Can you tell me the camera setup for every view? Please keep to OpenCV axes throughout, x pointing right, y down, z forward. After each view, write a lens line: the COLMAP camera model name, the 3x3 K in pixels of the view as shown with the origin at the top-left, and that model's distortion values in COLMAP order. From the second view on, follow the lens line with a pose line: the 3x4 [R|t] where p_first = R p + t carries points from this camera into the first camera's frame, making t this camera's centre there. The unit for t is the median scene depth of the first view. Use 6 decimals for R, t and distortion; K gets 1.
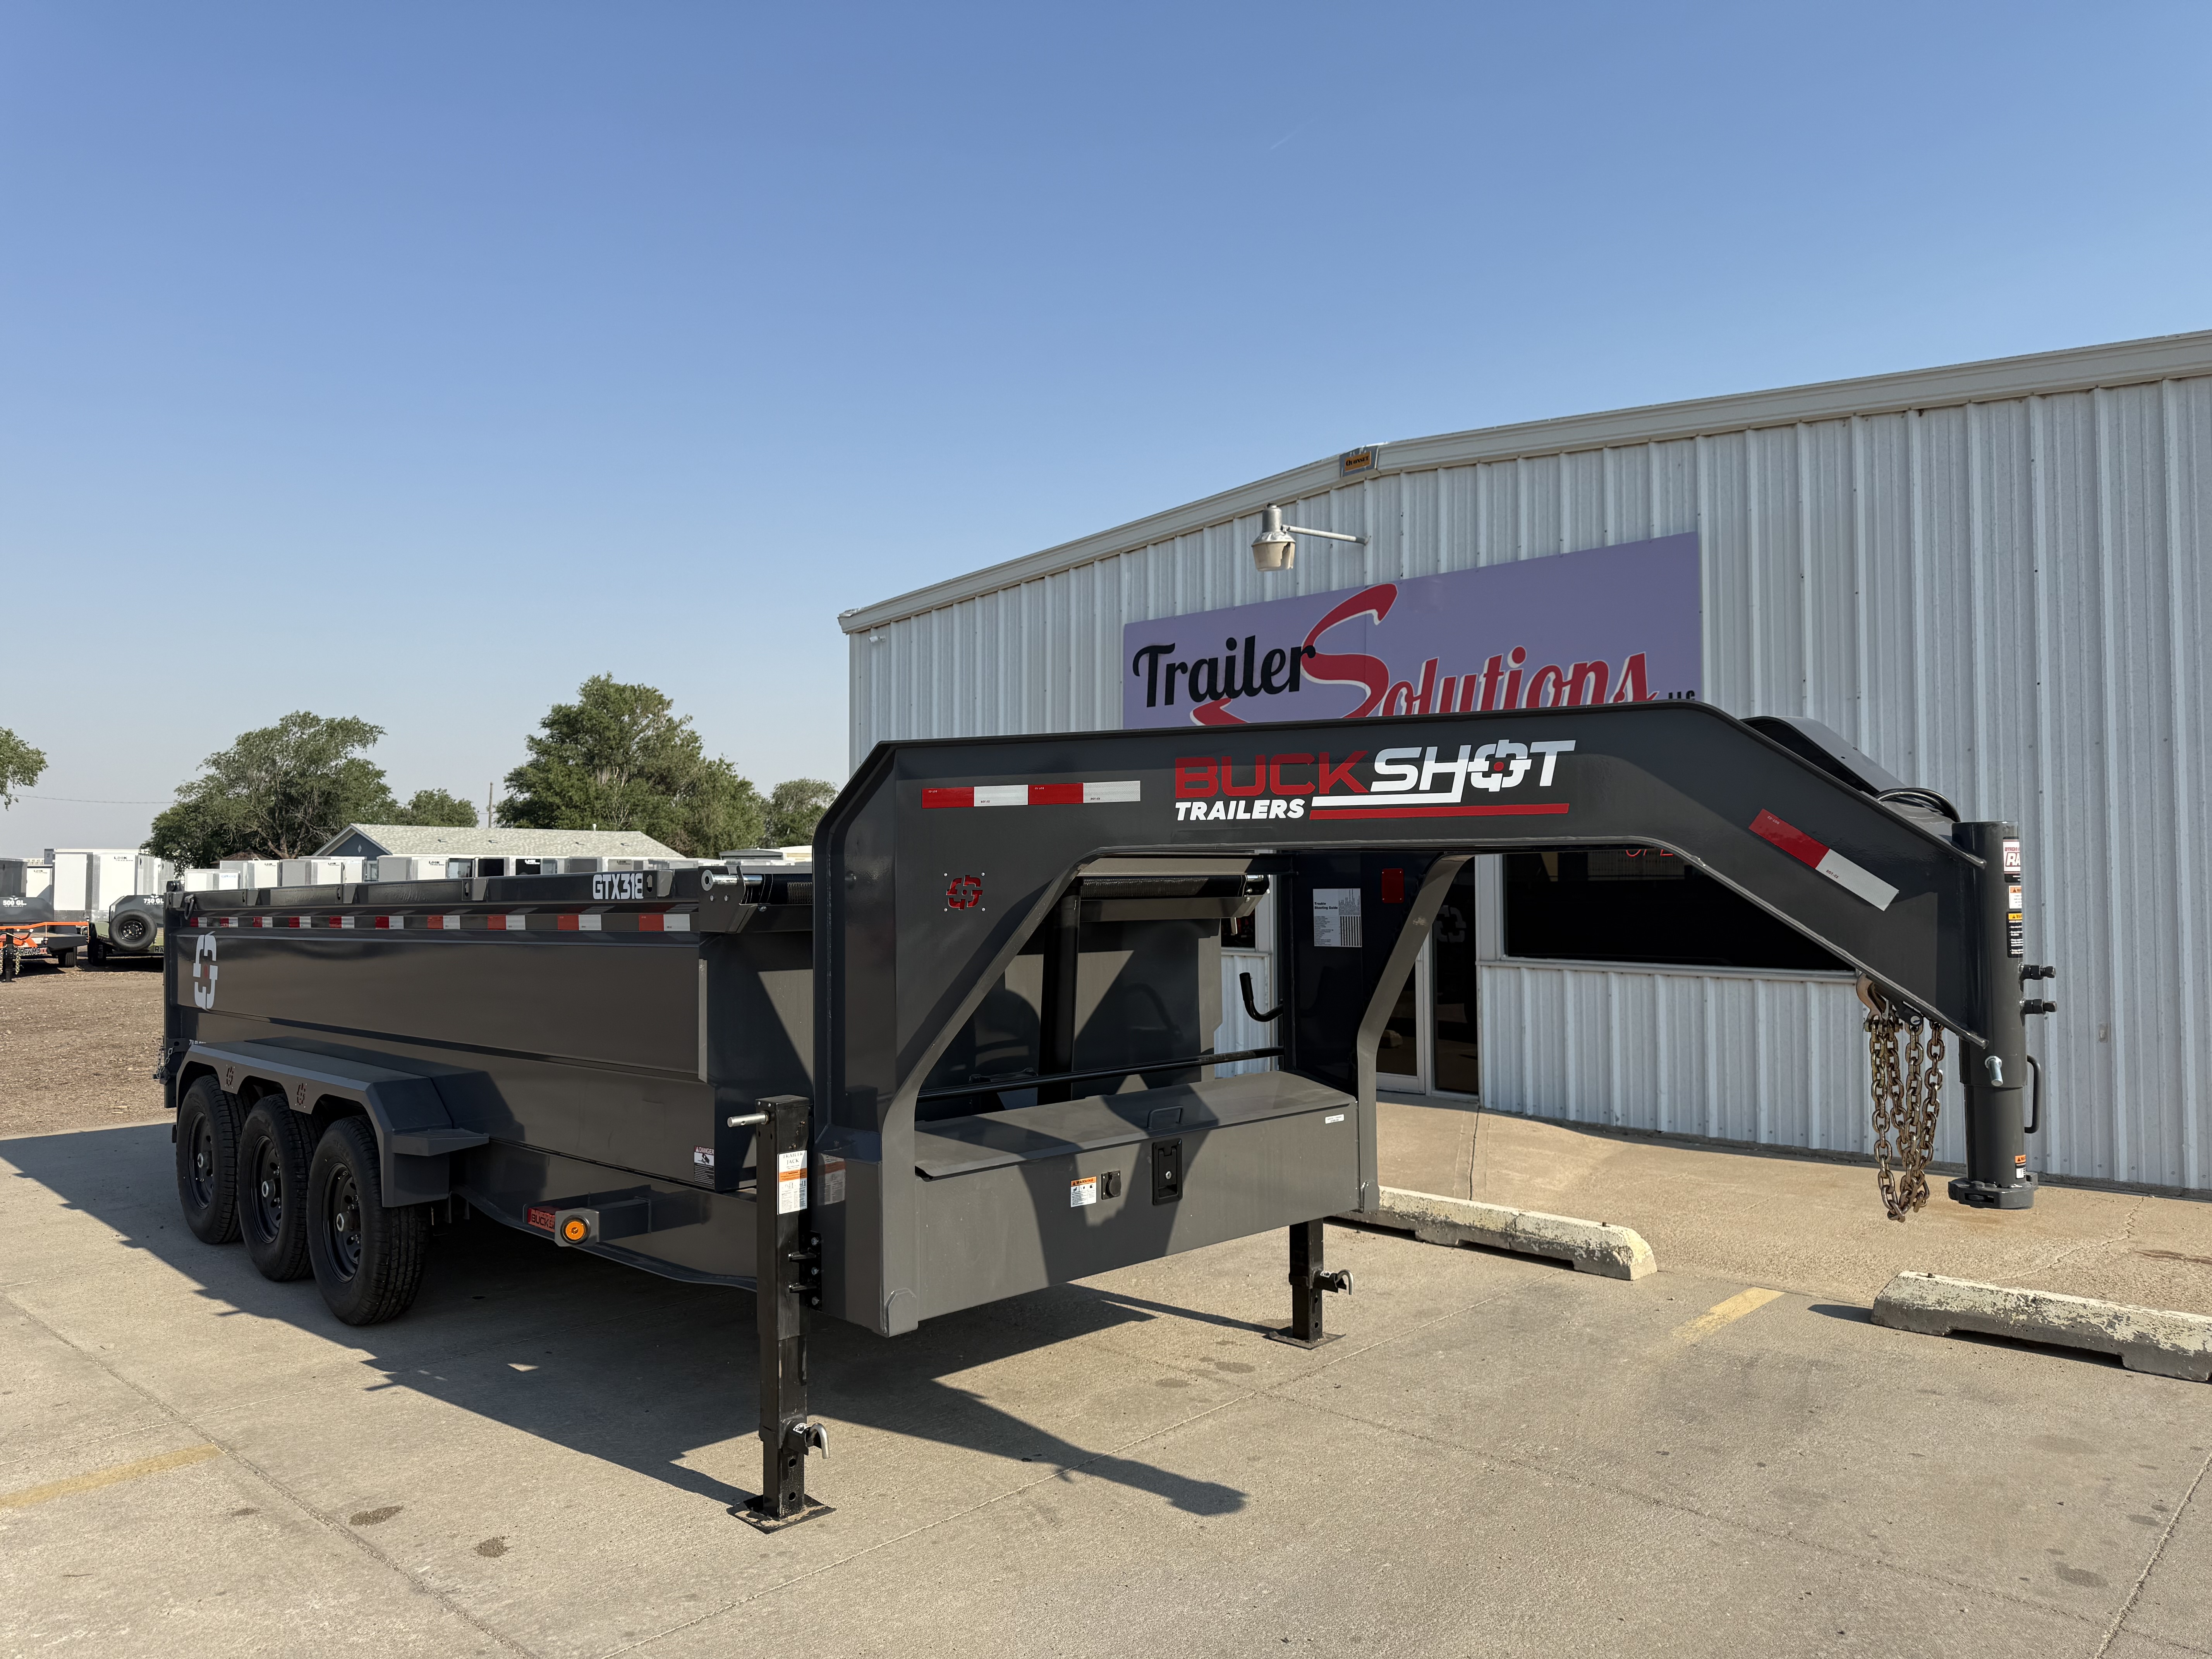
lens RADIAL K [[1552.0, 0, 1106.0], [0, 1552.0, 829.5], [0, 0, 1]] dist [0.084063, -0.106901]
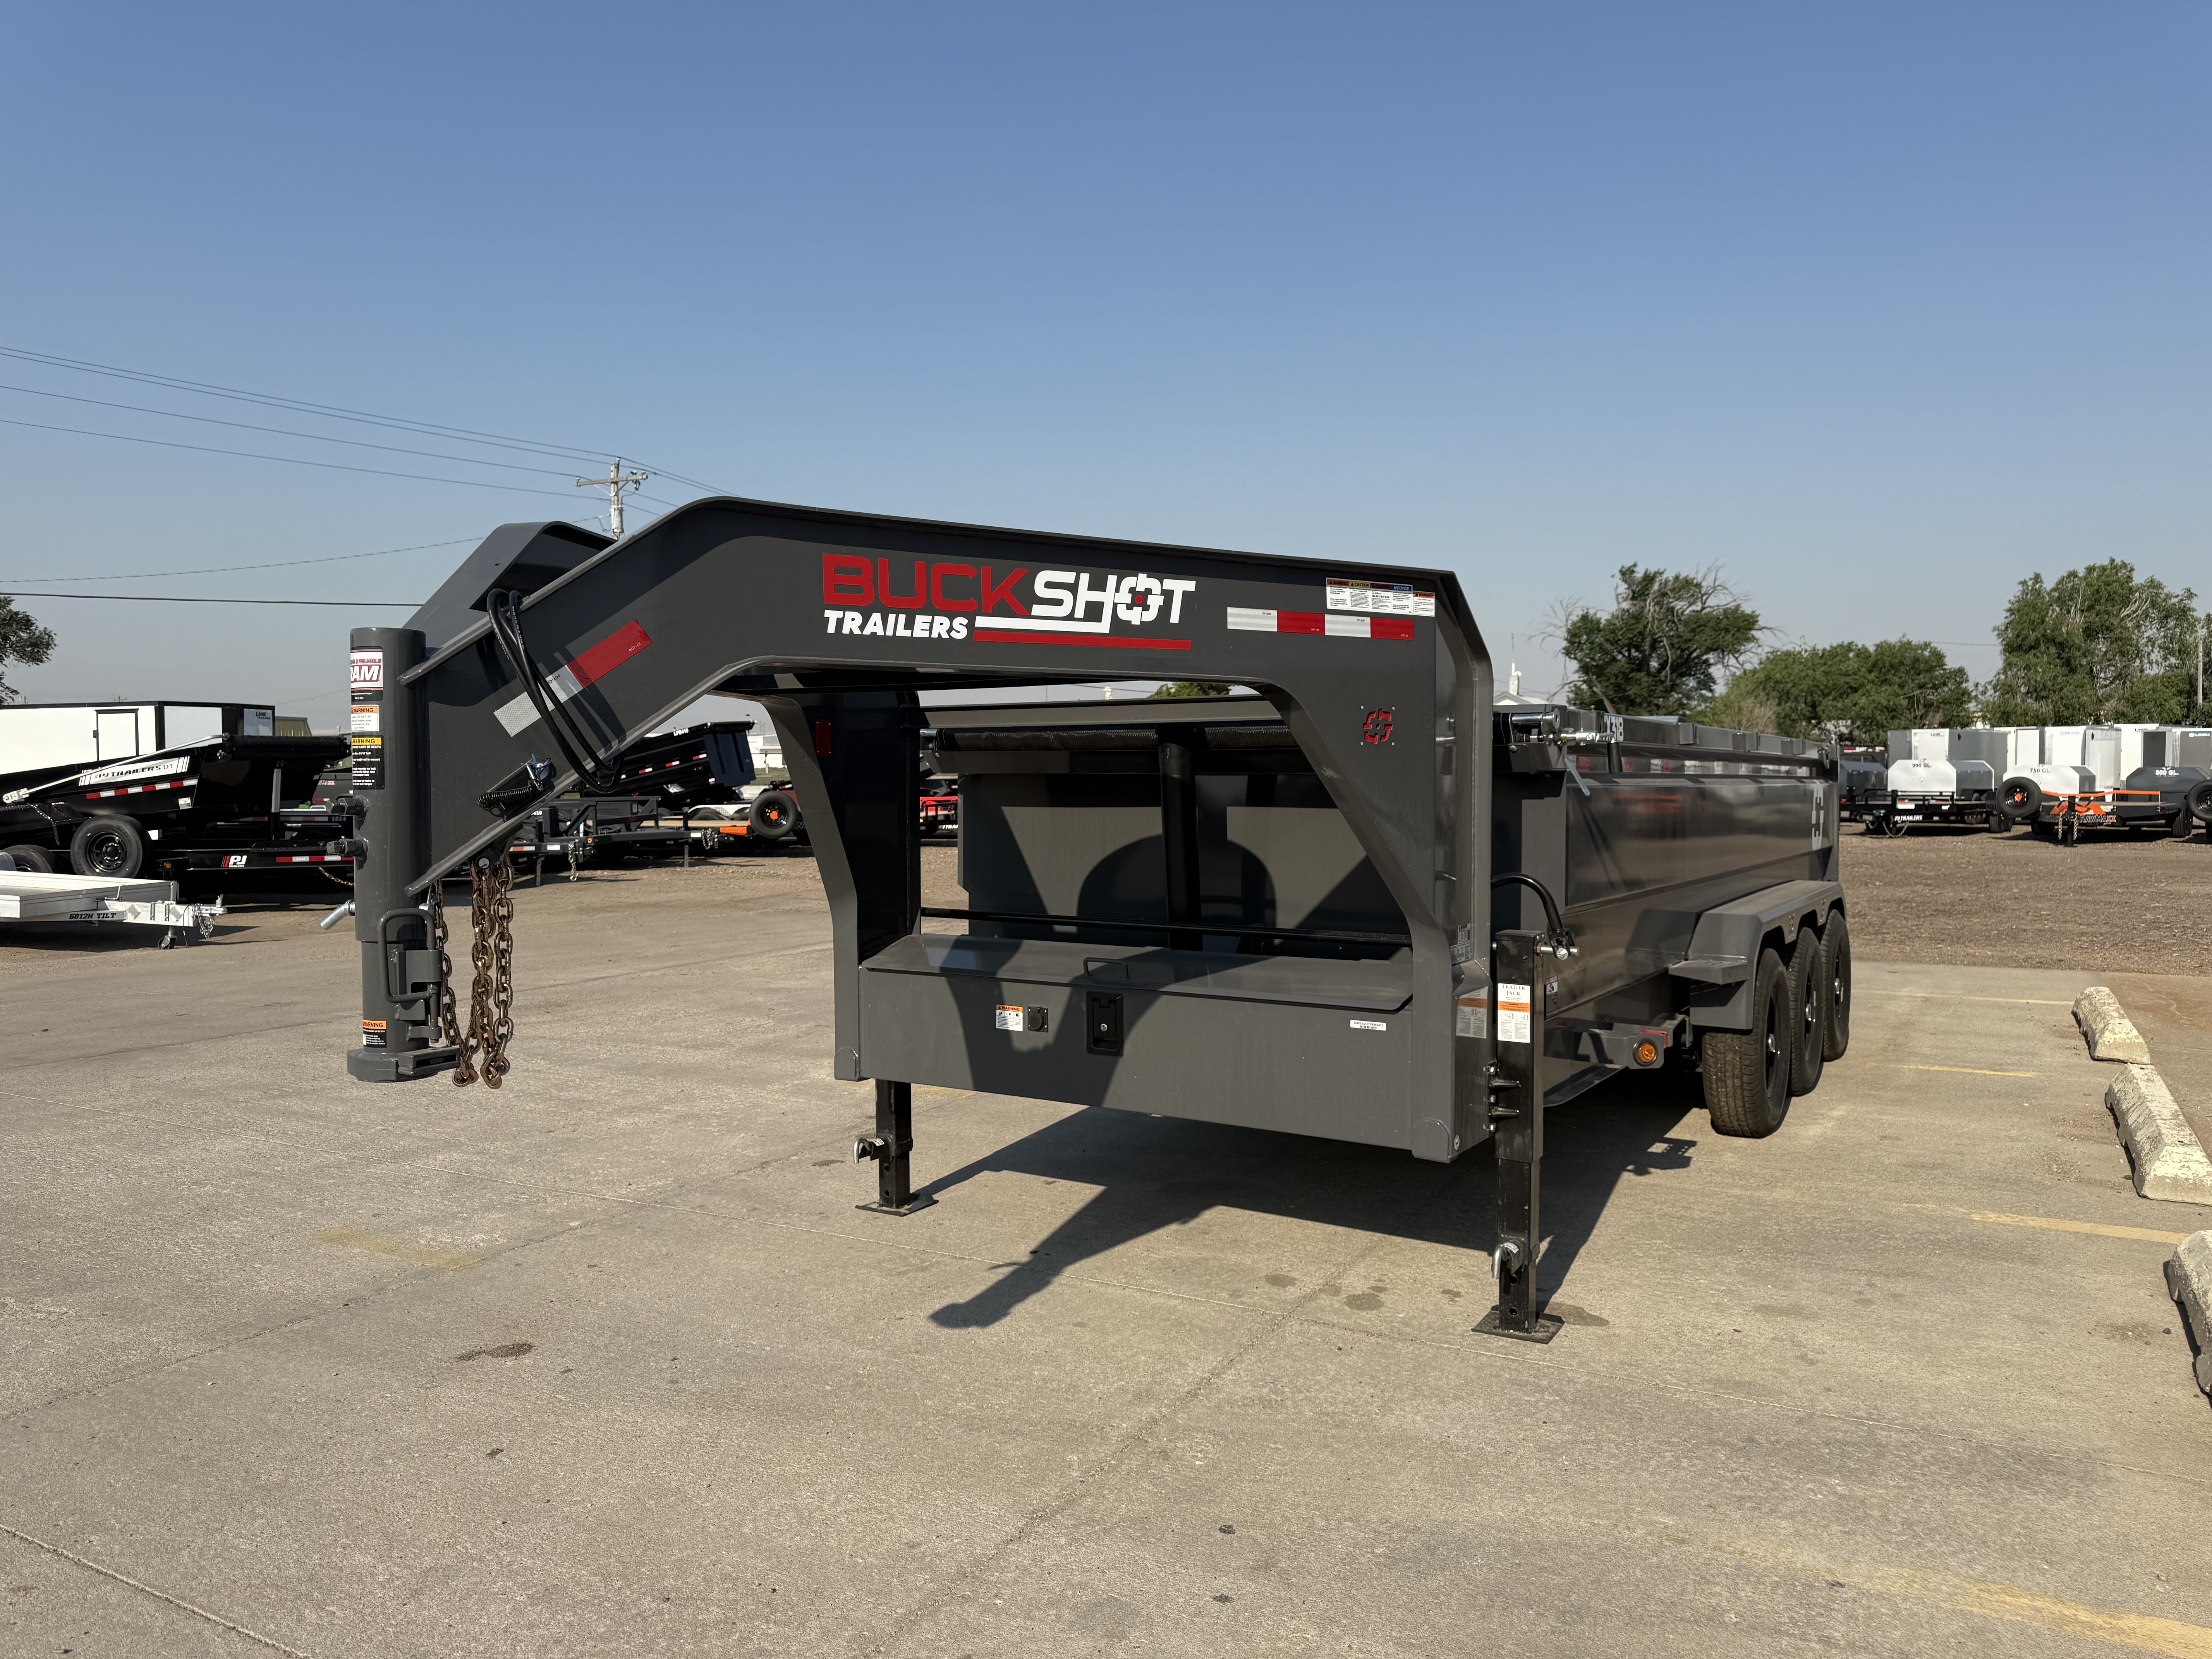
lens RADIAL K [[1552.0, 0, 1106.0], [0, 1552.0, 829.5], [0, 0, 1]] dist [0.084063, -0.106901]
pose [[0.235516, 0.041754, -0.970973, 0.517608], [0.036301, 0.998002, 0.051722, 0.025406], [0.971192, -0.047429, 0.233530, 0.412342]]
